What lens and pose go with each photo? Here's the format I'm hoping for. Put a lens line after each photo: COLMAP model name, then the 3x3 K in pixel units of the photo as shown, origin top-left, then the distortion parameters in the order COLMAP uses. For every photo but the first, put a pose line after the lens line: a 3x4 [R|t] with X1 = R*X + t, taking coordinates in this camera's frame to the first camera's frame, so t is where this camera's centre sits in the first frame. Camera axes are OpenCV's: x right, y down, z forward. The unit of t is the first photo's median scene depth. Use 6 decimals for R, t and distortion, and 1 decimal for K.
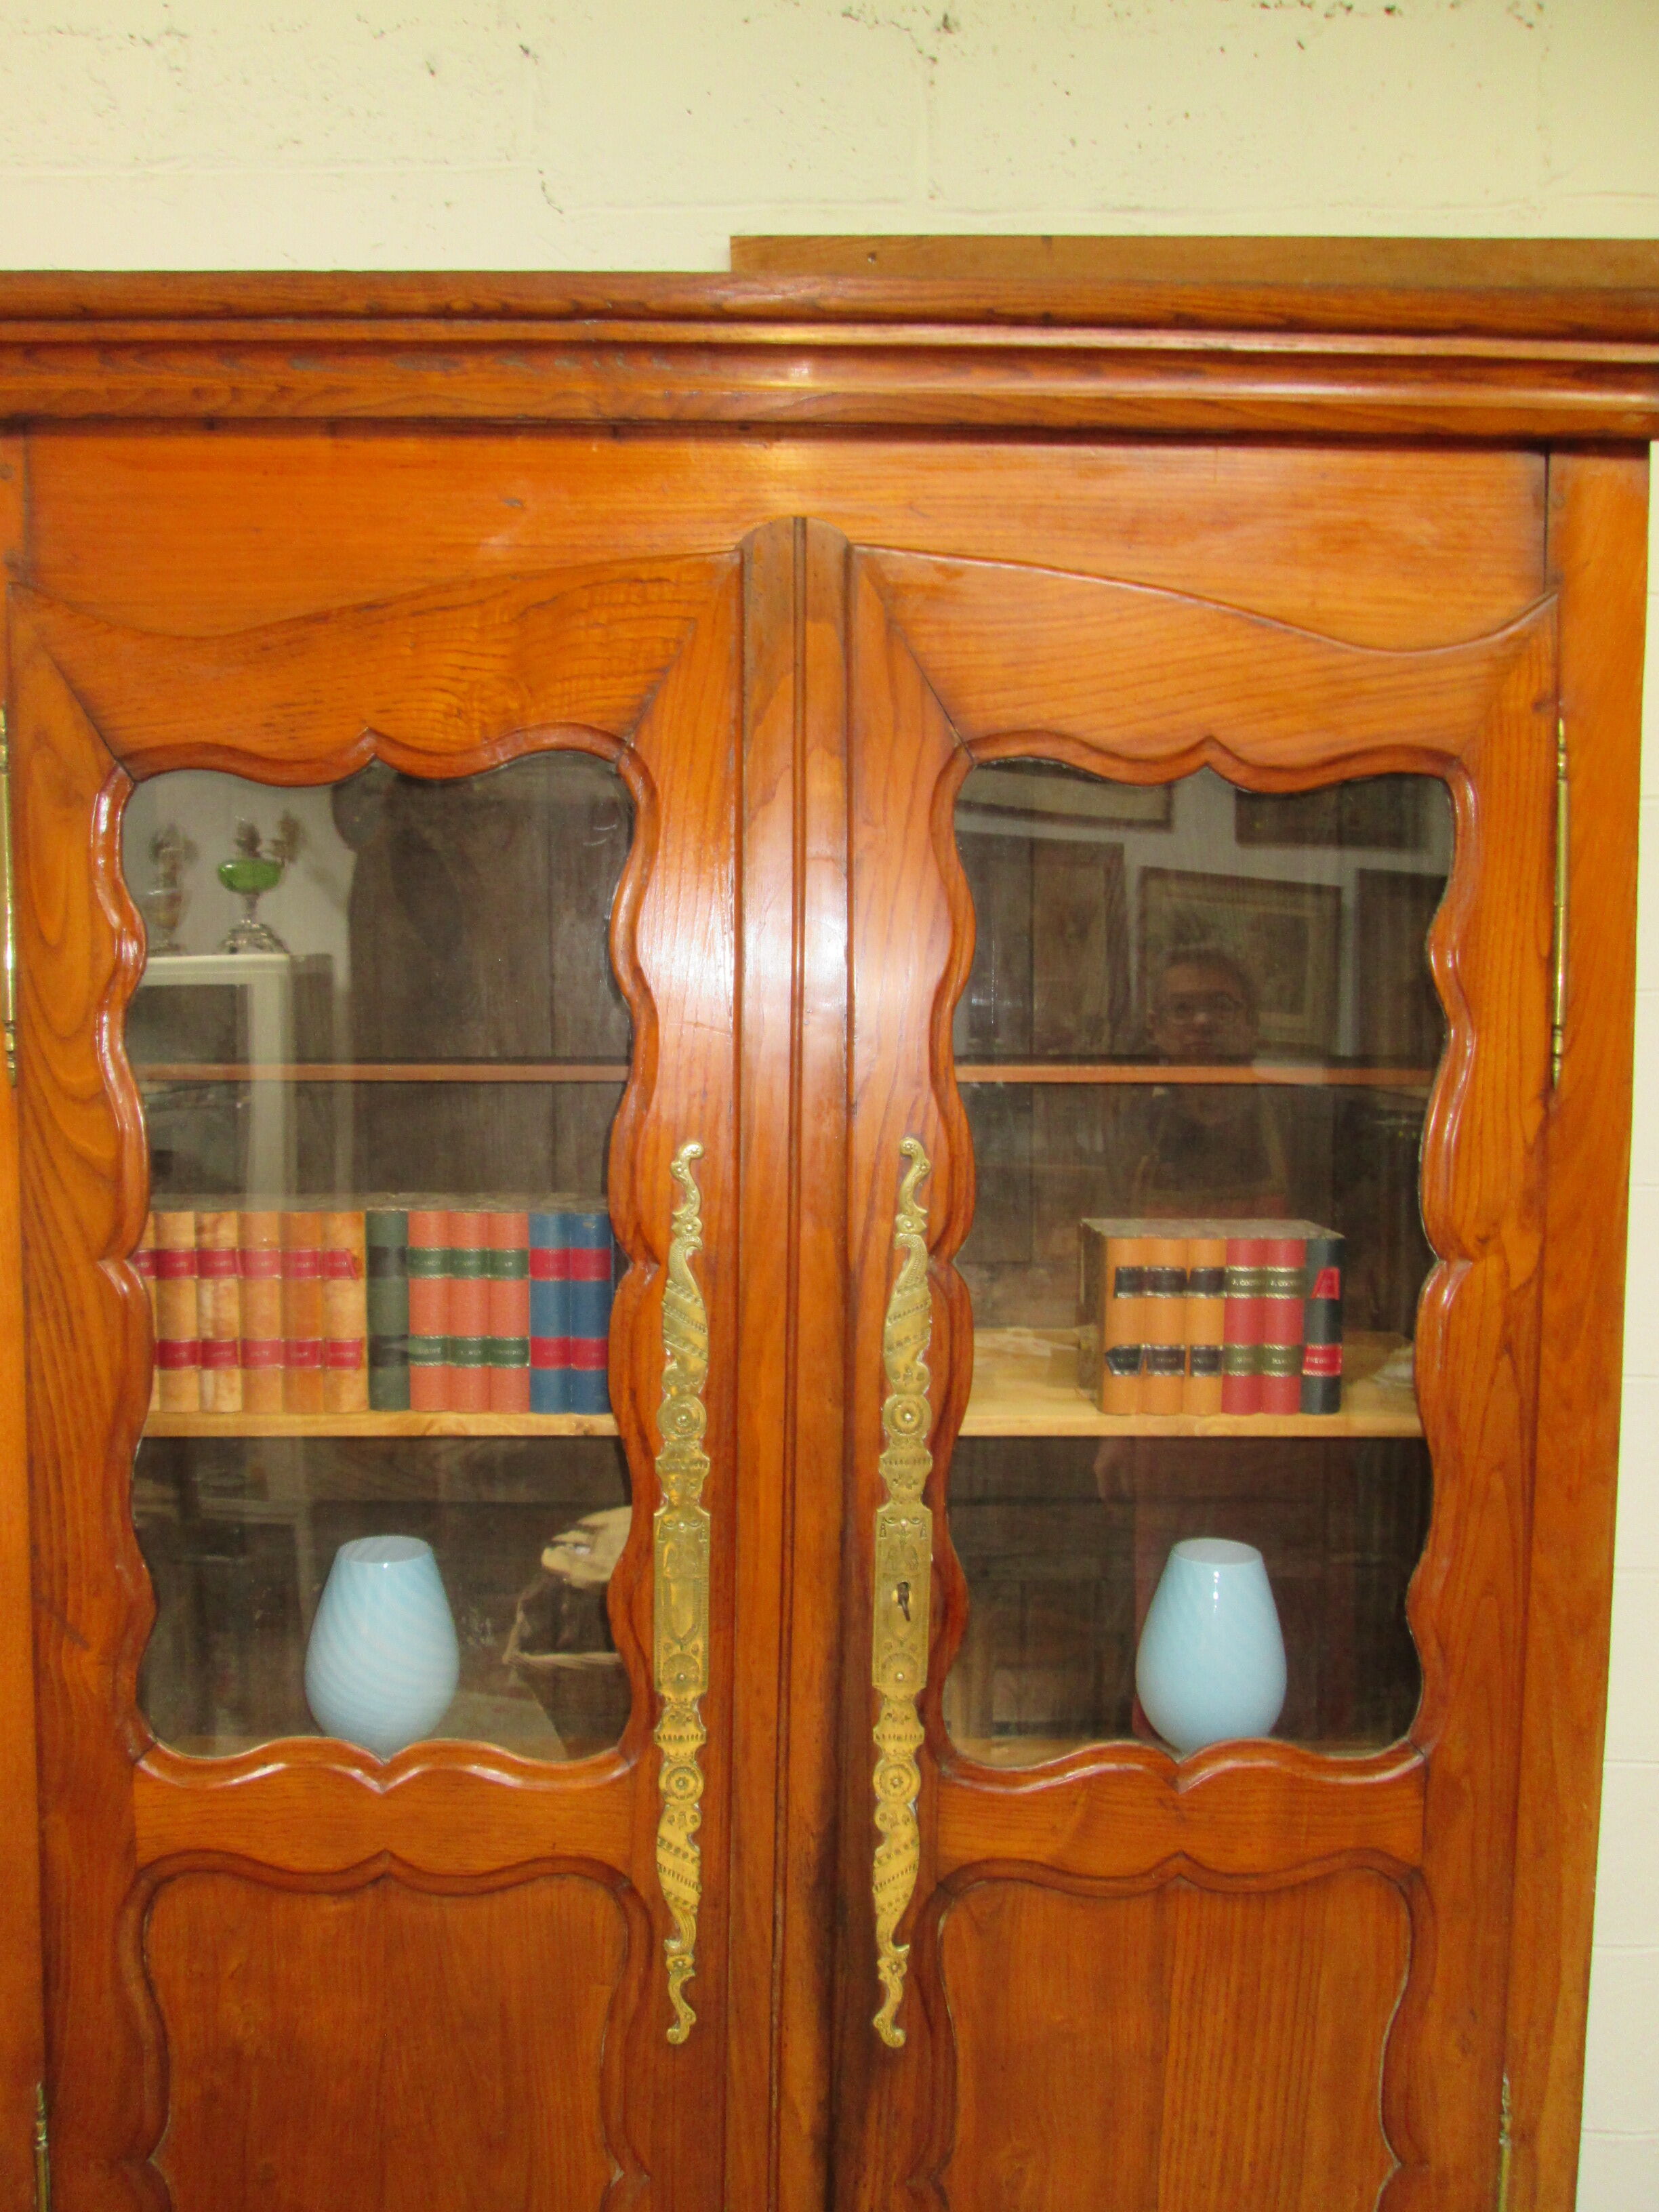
lens RADIAL K [[1904.8, 0, 788.7], [0, 1904.8, 1109.1], [0, 0, 1]] dist [-0.041853, 0.016111]
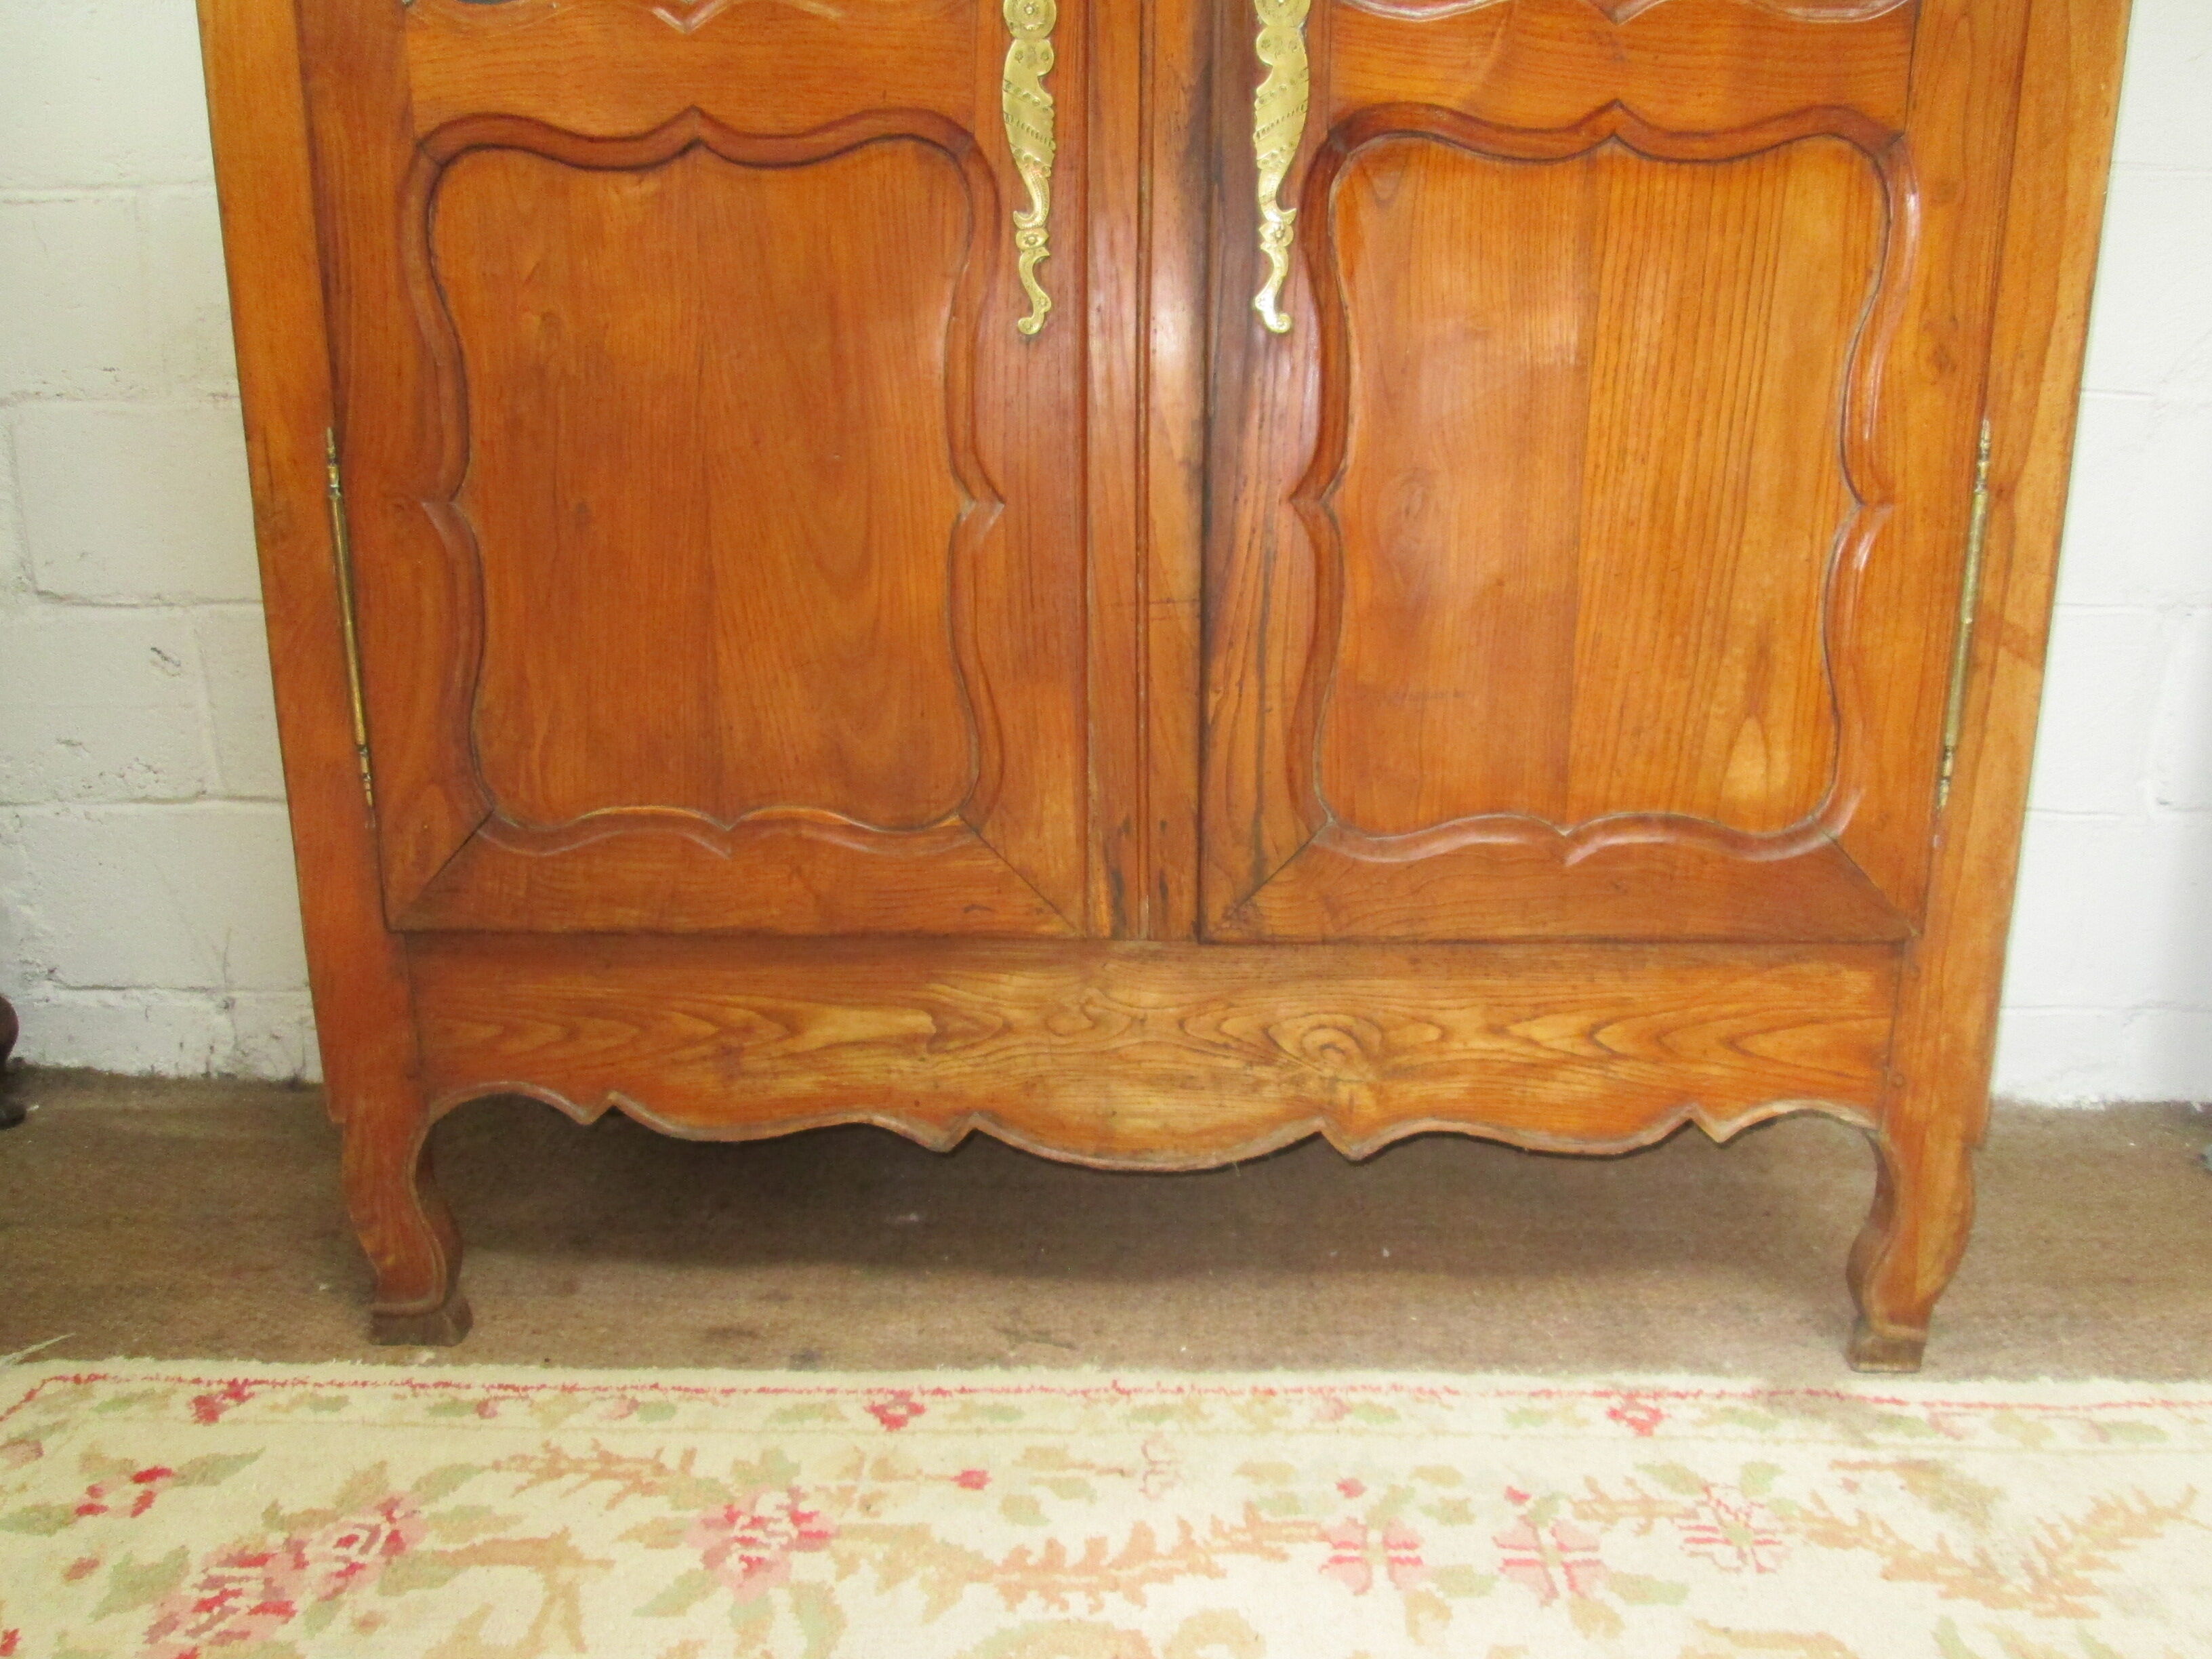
lens RADIAL K [[1975.1, 0, 1003.1], [0, 1975.1, 816.2], [0, 0, 1]] dist [-0.044799, 0.015010]
pose [[0.997601, -0.010284, -0.068453, -0.011368], [0.024309, 0.977965, 0.207350, 0.524543], [0.064813, -0.208517, 0.975869, 0.056395]]
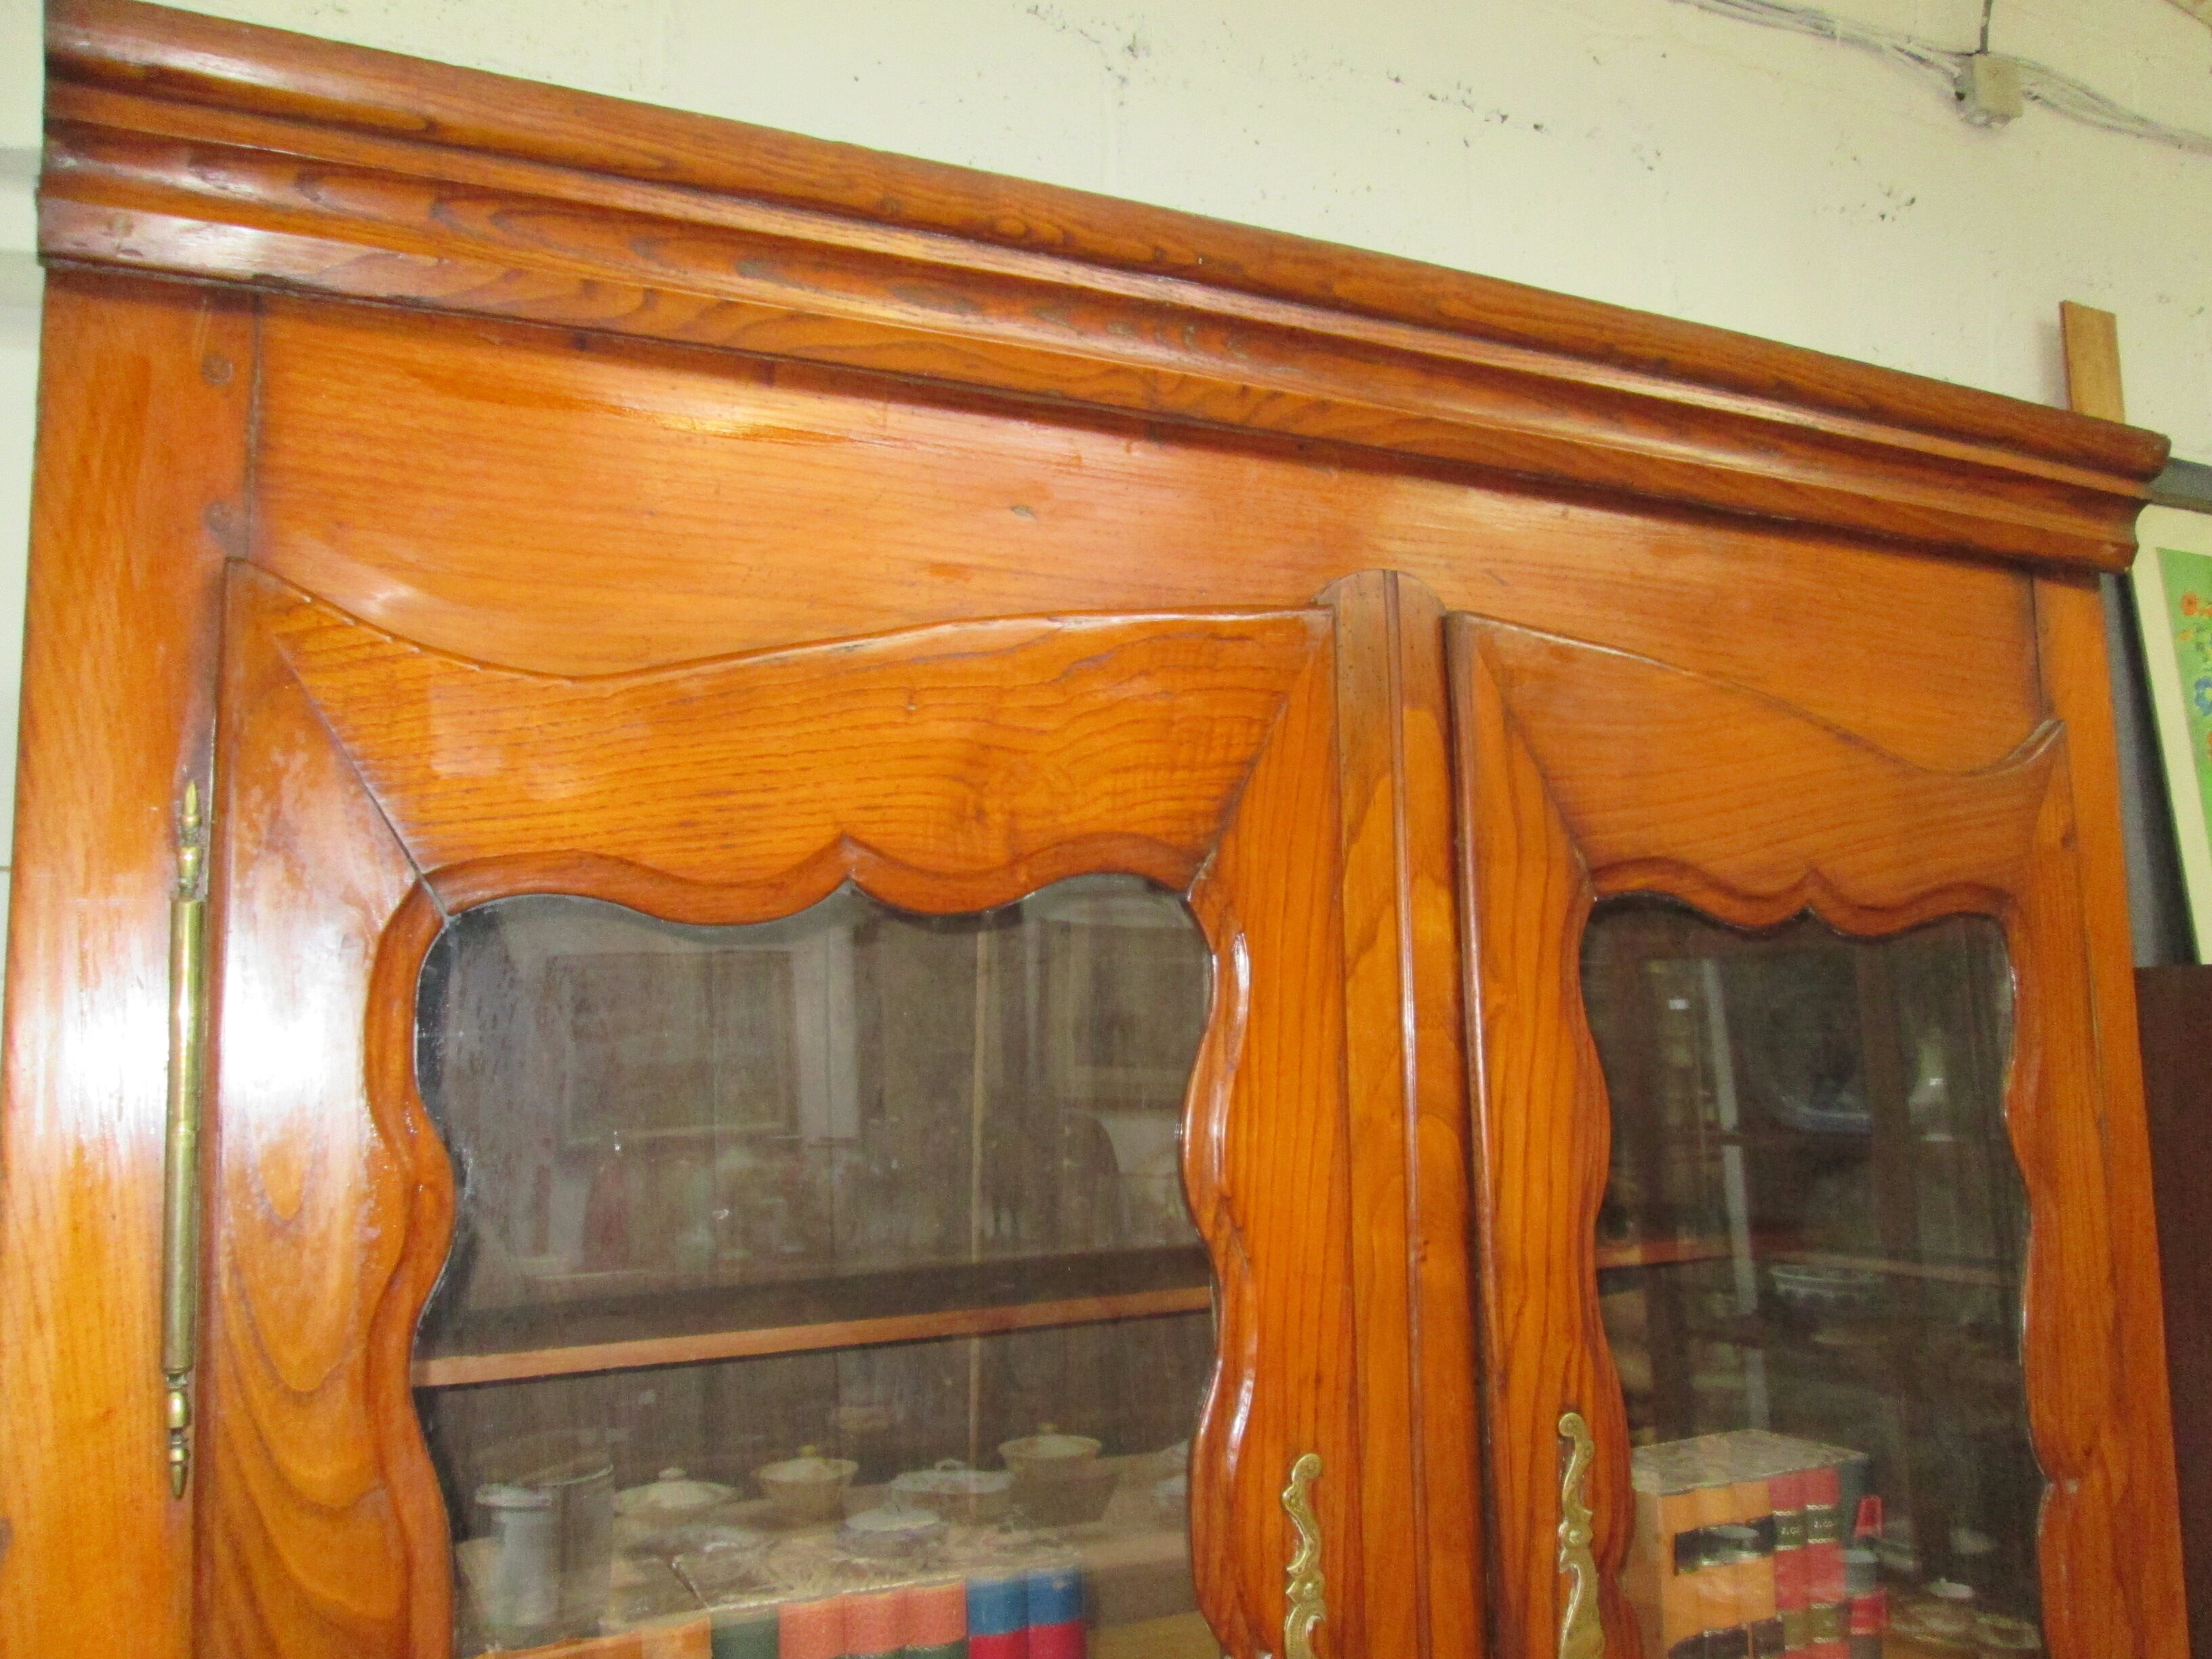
lens RADIAL K [[1986.7, 0, 1246.3], [0, 1986.7, 801.4], [0, 0, 1]] dist [-0.069563, -0.001982]
pose [[0.883661, 0.034498, 0.466854, -0.385297], [0.065308, 0.978443, -0.195917, -0.070336], [-0.463550, 0.203613, 0.862359, 0.354000]]
